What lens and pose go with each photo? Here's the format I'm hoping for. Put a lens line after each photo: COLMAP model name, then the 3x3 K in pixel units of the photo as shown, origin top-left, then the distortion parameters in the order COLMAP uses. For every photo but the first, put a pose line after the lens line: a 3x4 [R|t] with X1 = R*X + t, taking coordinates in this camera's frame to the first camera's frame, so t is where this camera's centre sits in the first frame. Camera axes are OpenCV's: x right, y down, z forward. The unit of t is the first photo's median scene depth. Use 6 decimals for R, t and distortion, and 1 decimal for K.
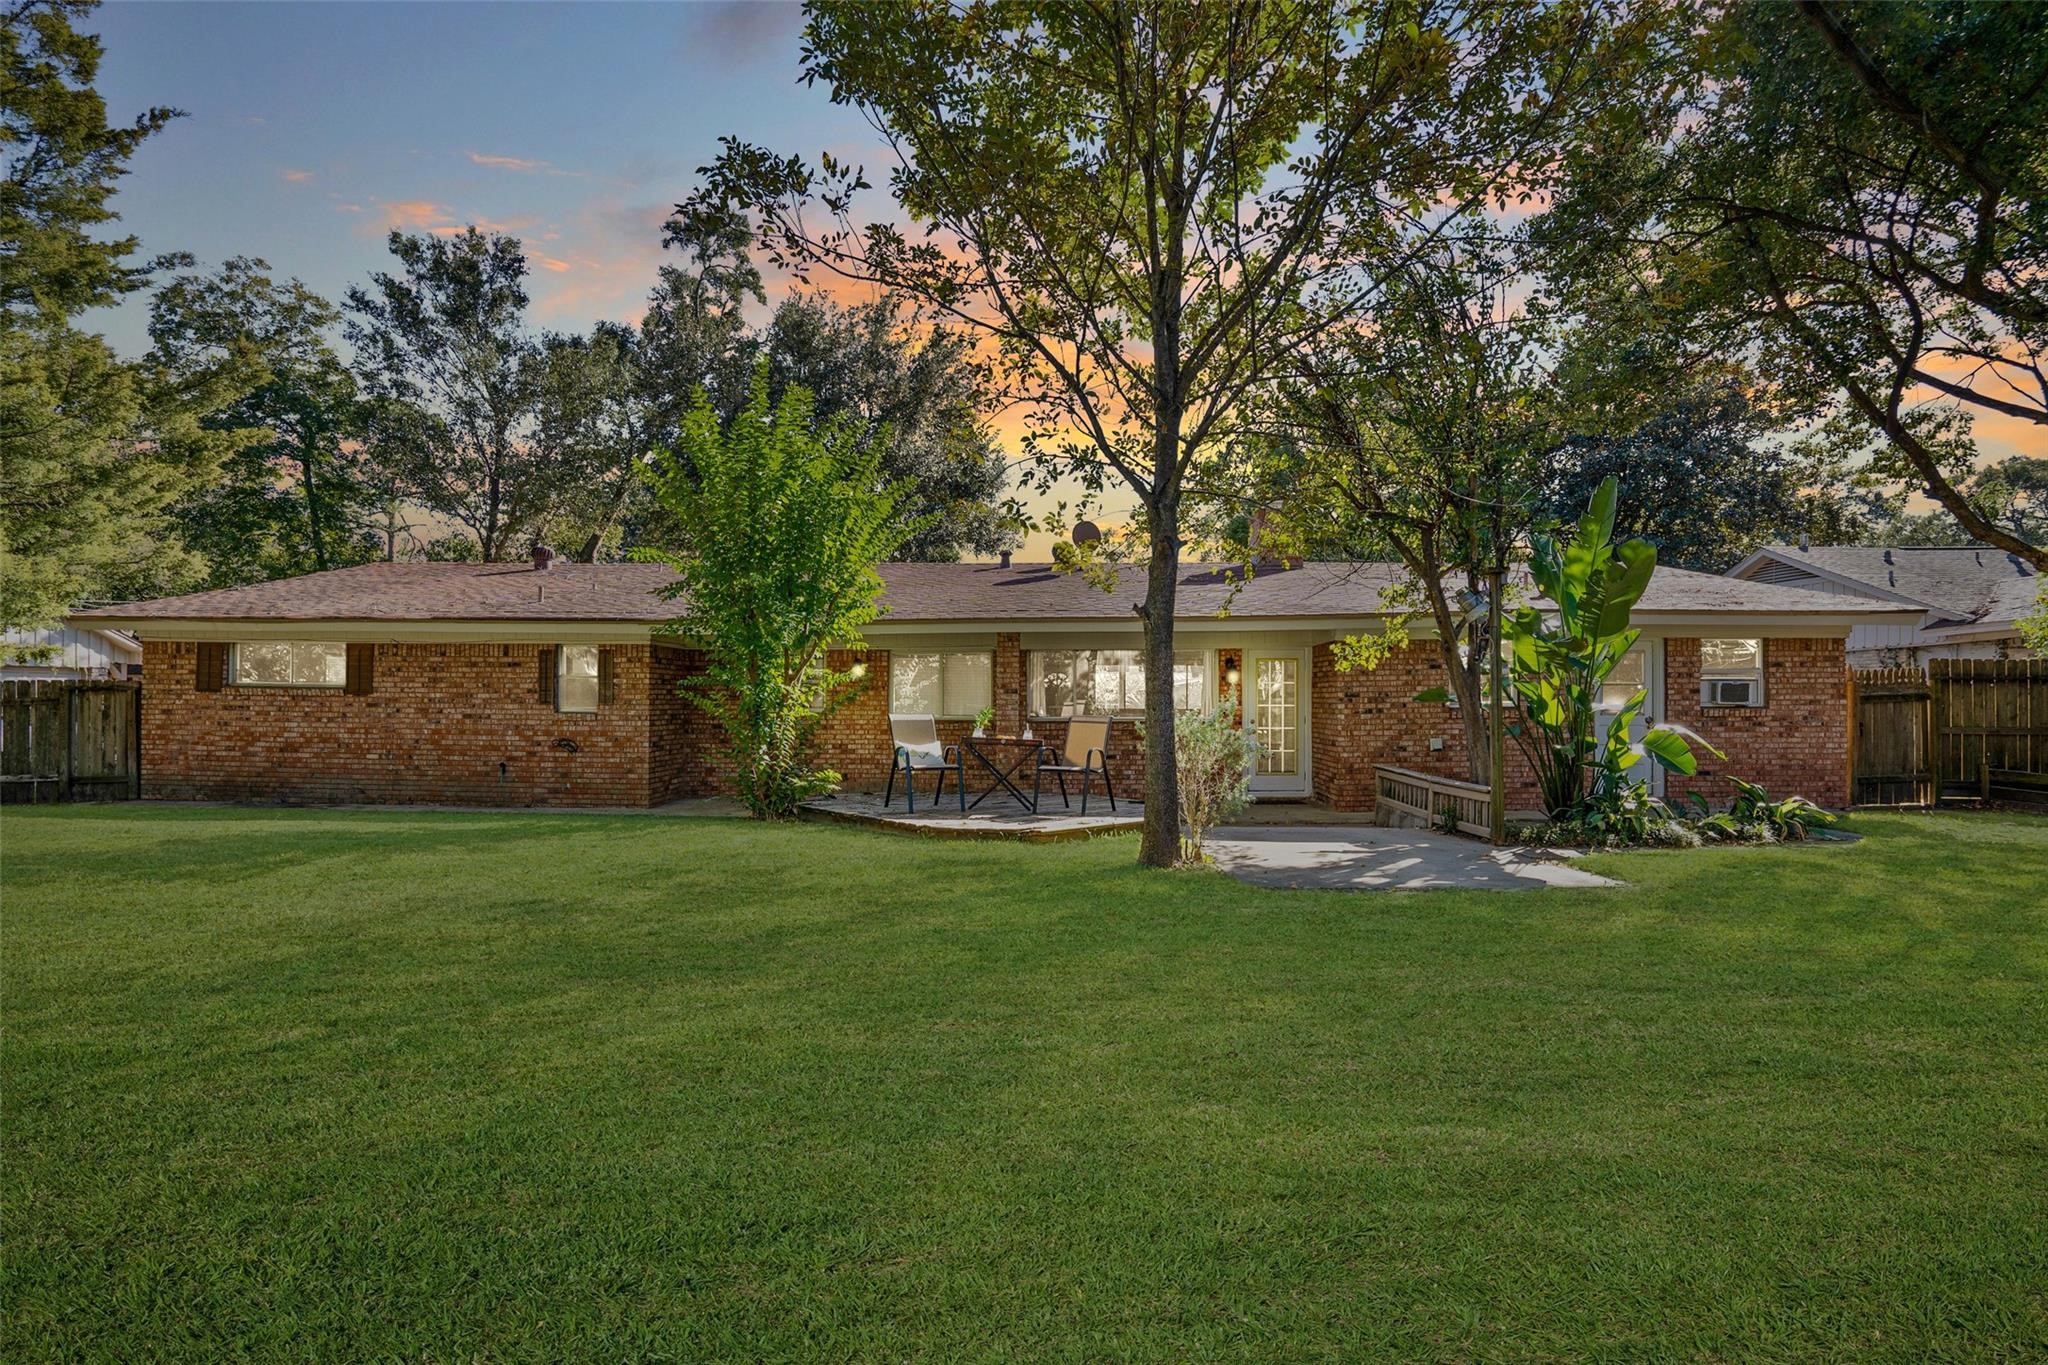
lens RADIAL K [[937.5, 0, 1023.9], [0, 937.5, 683.8], [0, 0, 1]] dist [-0.001801, 0.002274]
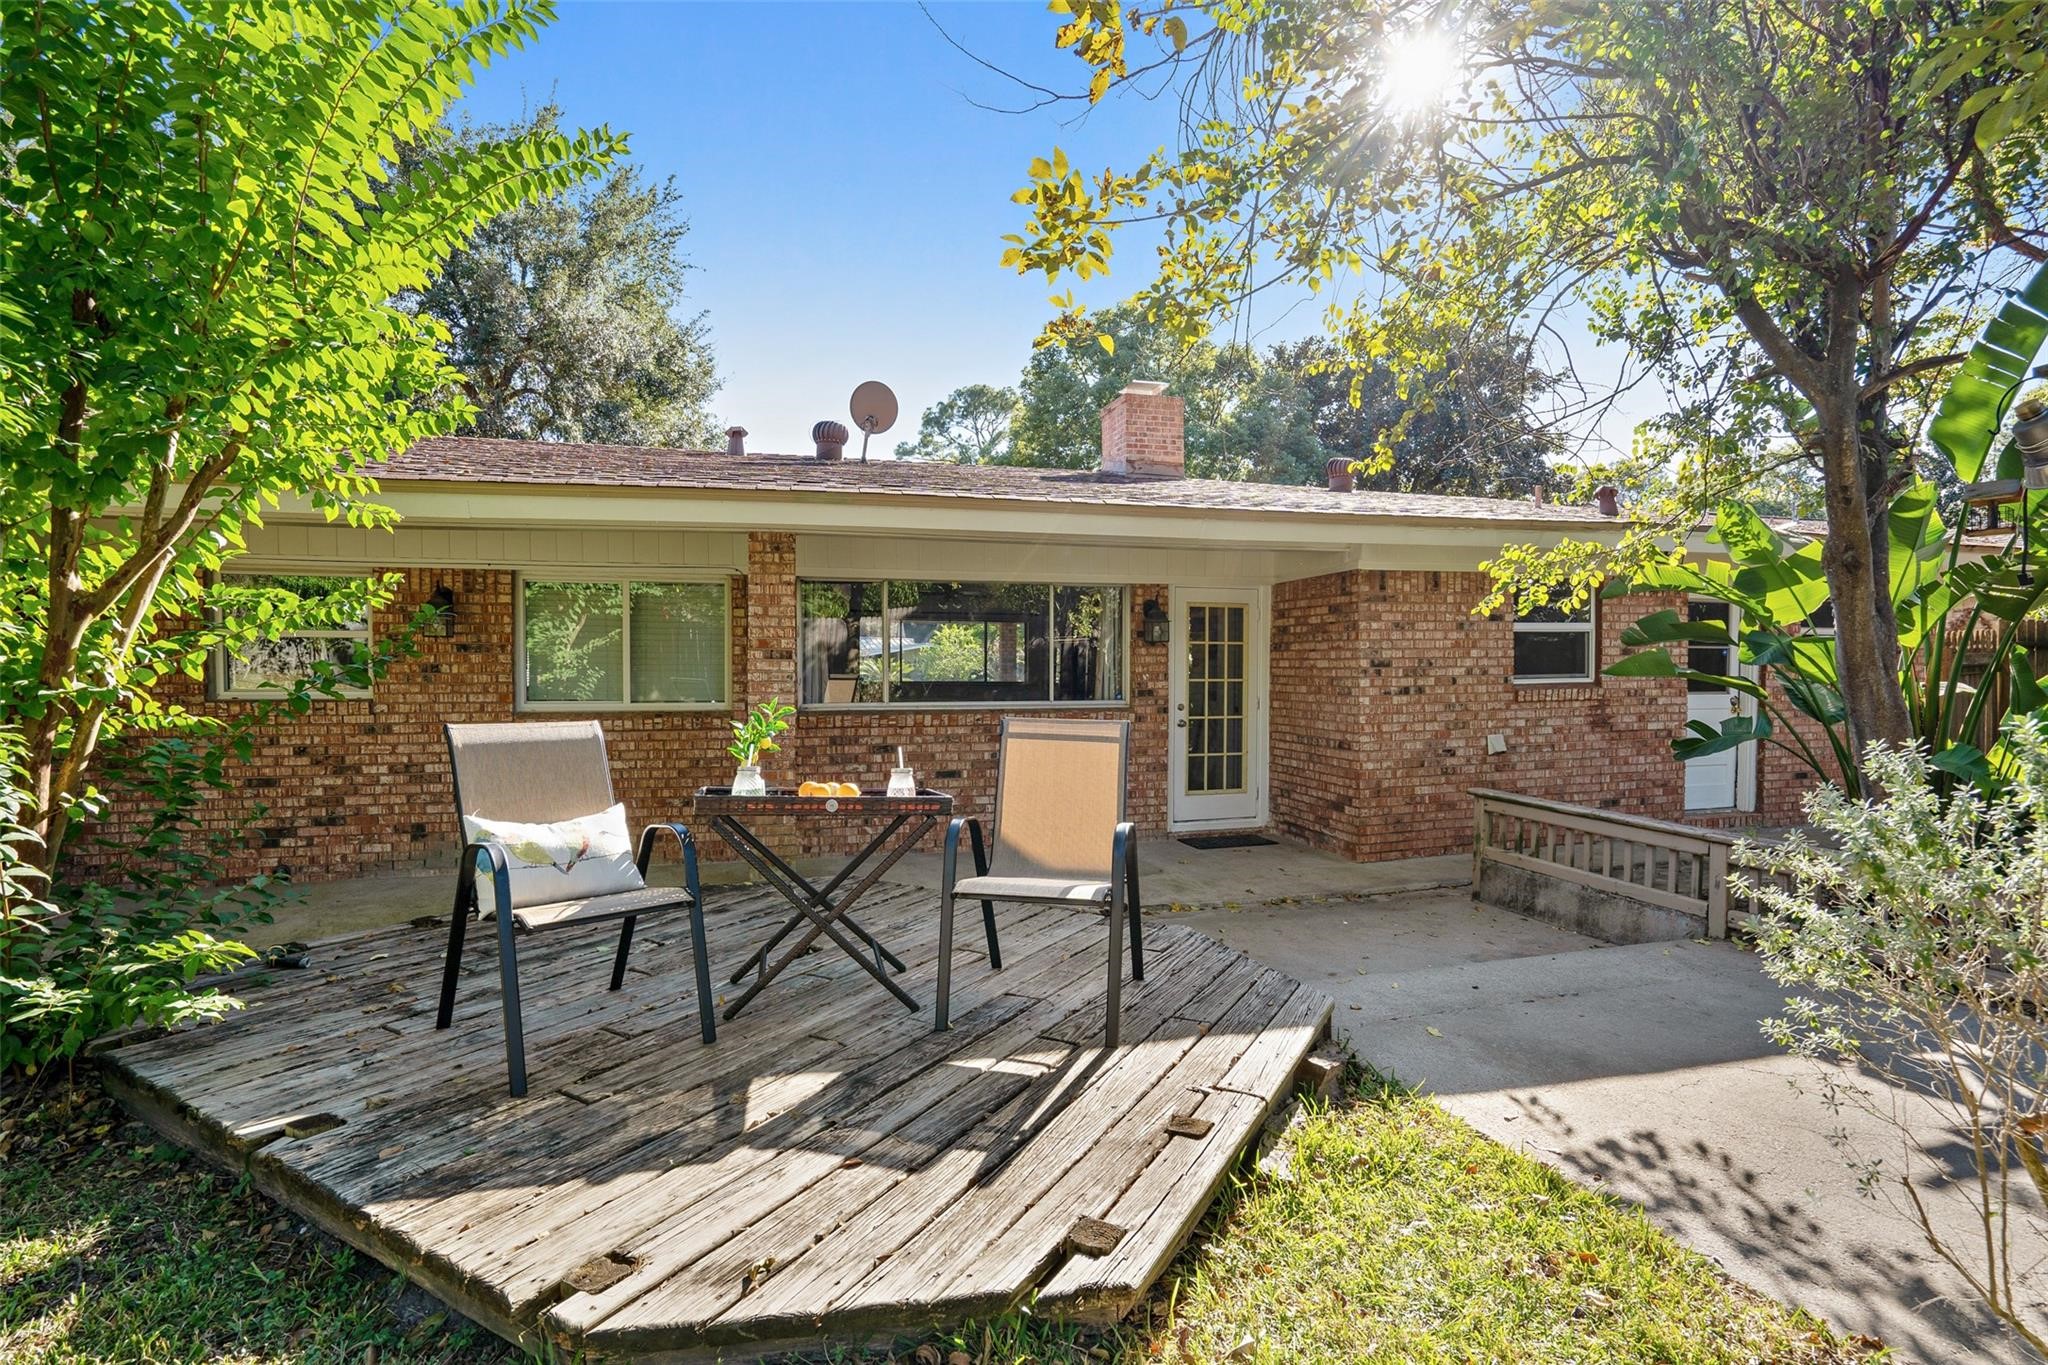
lens RADIAL K [[937.5, 0, 1025.9], [0, 937.5, 666.3], [0, 0, 1]] dist [-0.001801, 0.002274]
pose [[0.951252, -0.001114, 0.308412, -0.044499], [-0.004243, 0.999852, 0.016698, 0.004619], [-0.308385, -0.017193, 0.951106, 0.508477]]
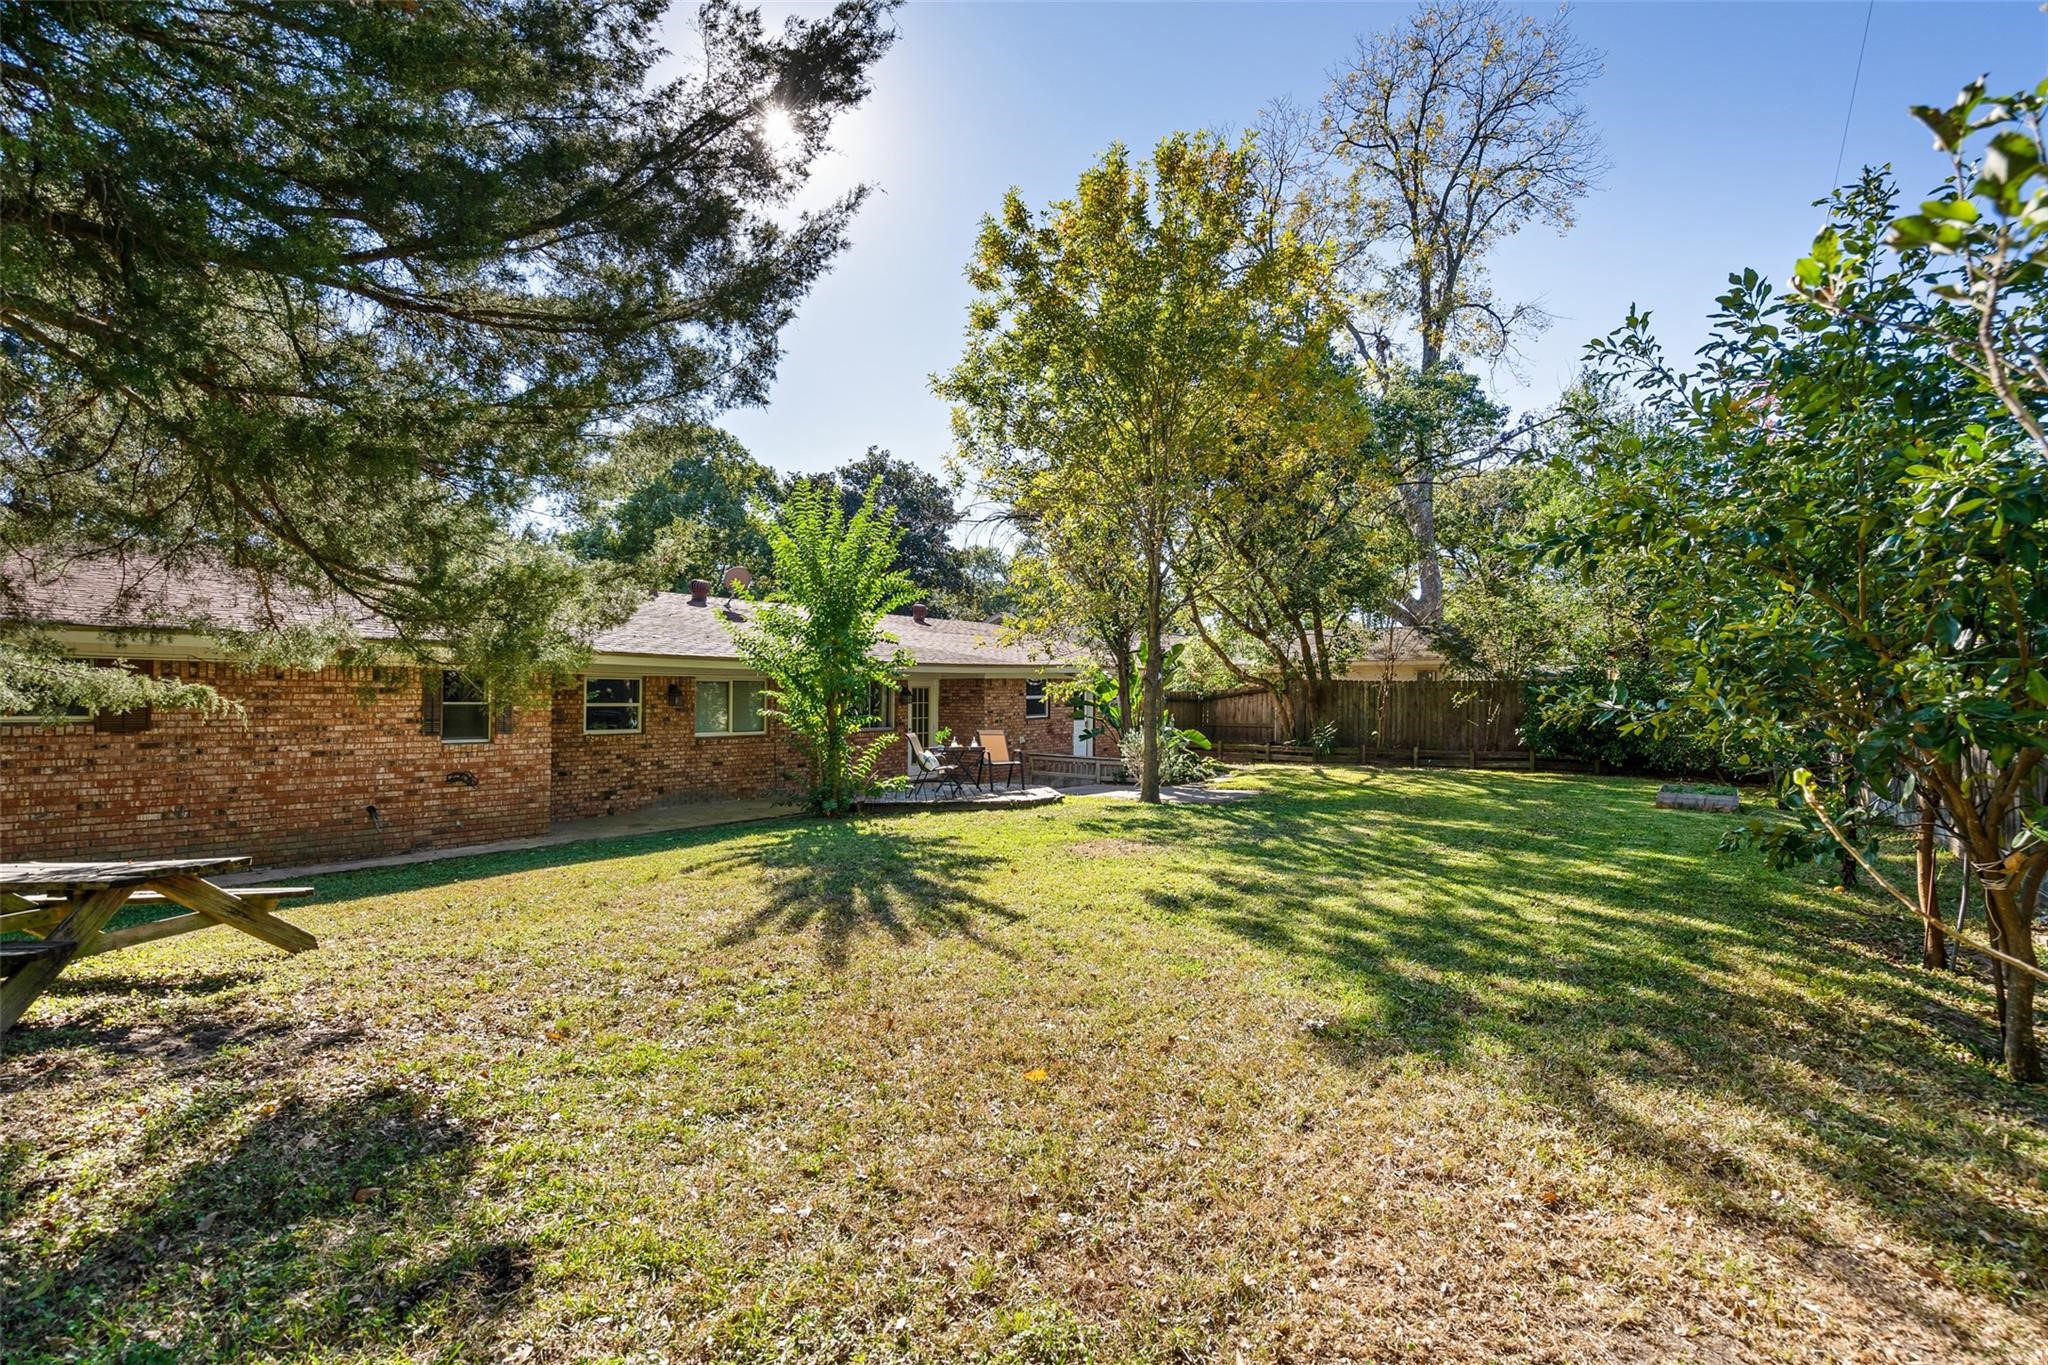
lens RADIAL K [[937.5, 0, 1023.5], [0, 937.5, 686.5], [0, 0, 1]] dist [-0.001801, 0.002274]
pose [[0.557148, 0.006239, 0.830390, -0.990478], [-0.013156, 0.999913, 0.001314, -0.035349], [-0.830309, -0.011657, 0.557181, 0.036709]]
